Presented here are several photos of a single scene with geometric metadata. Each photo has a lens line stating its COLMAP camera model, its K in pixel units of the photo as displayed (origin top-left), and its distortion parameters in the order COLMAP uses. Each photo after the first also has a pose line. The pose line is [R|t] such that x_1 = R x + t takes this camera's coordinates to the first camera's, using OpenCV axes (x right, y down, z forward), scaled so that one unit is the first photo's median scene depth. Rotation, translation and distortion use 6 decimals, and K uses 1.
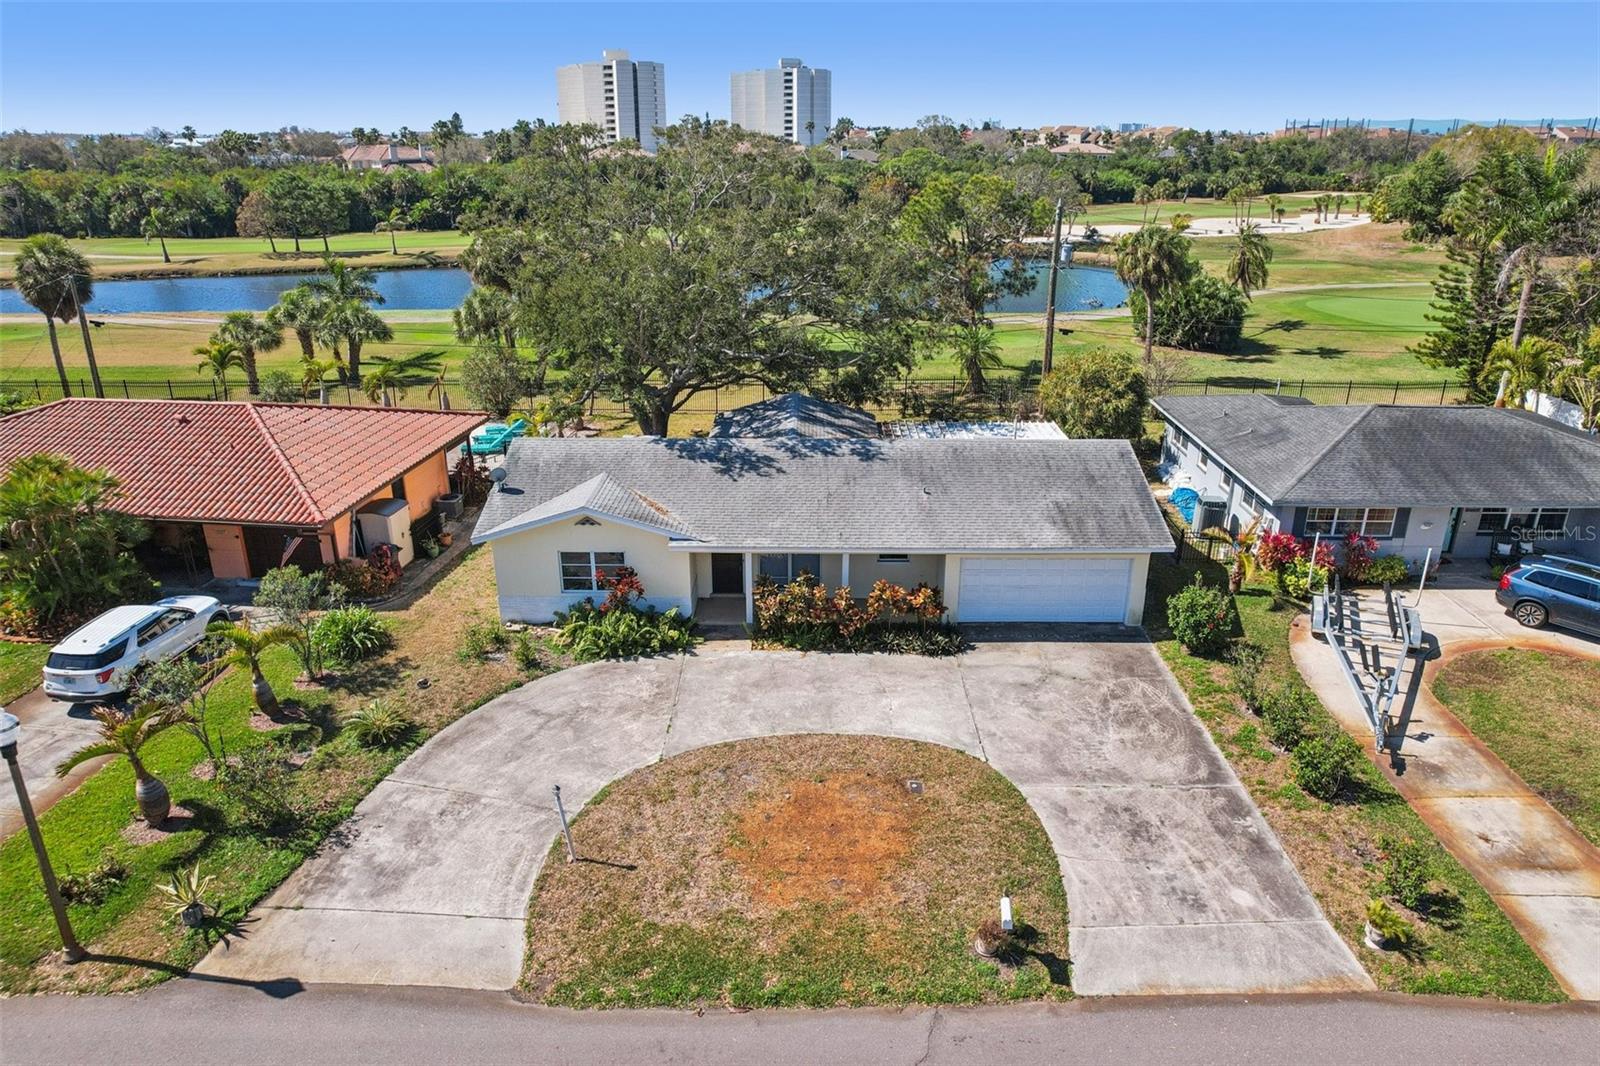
lens RADIAL K [[1039.4, 0, 800.0], [0, 1039.4, 533.0], [0, 0, 1]] dist [-0.067742, 0.046919]
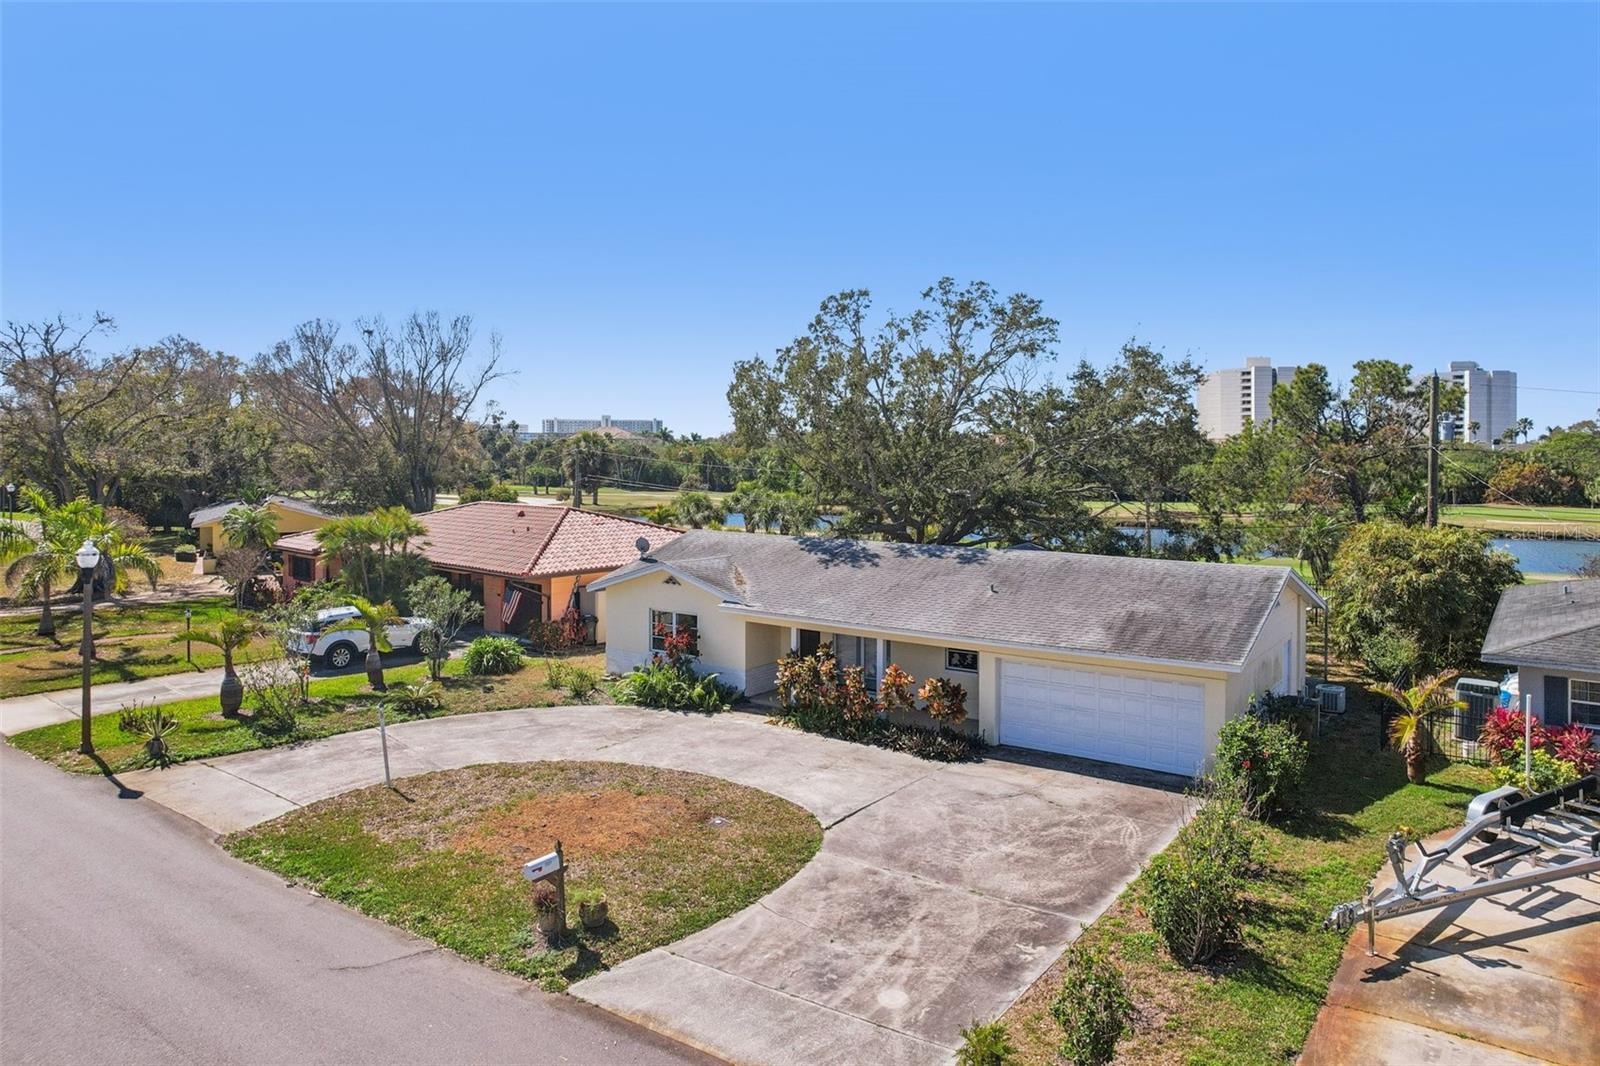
lens RADIAL K [[1048.3, 0, 808.1], [0, 1048.3, 458.6], [0, 0, 1]] dist [-0.036684, 0.002870]
pose [[0.823440, 0.009703, -0.567321, 0.567104], [-0.210935, 0.933430, -0.290197, 0.168431], [0.526739, 0.358627, 0.770670, 0.216056]]
